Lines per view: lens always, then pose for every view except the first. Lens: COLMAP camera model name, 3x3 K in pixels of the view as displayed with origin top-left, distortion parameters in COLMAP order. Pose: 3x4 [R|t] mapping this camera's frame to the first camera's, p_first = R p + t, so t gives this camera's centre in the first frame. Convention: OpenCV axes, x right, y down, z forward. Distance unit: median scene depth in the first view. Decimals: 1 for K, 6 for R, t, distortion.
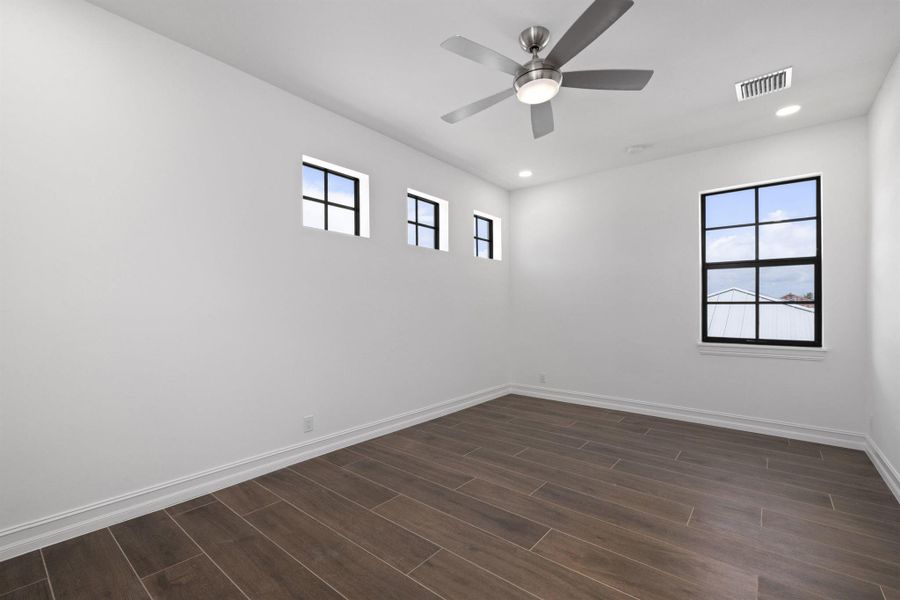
lens RADIAL K [[386.8, 0, 450.3], [0, 386.8, 306.4], [0, 0, 1]] dist [0.010403, 0.000239]
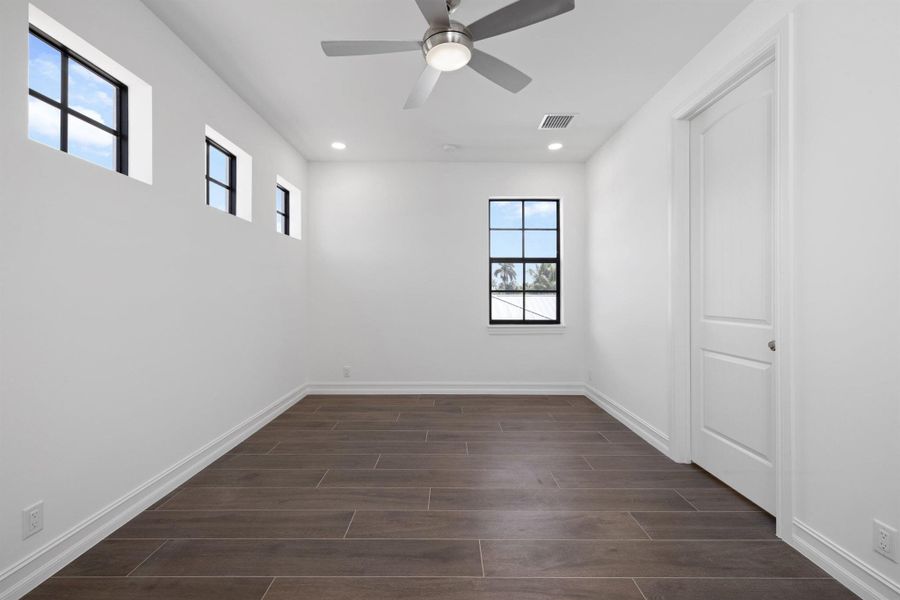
lens RADIAL K [[386.8, 0, 448.6], [0, 386.8, 286.1], [0, 0, 1]] dist [0.010403, 0.000239]
pose [[0.779599, 0.014094, 0.626120, -0.221392], [-0.002450, 0.999808, -0.019456, -0.000989], [-0.626274, 0.013634, 0.779484, 0.197667]]
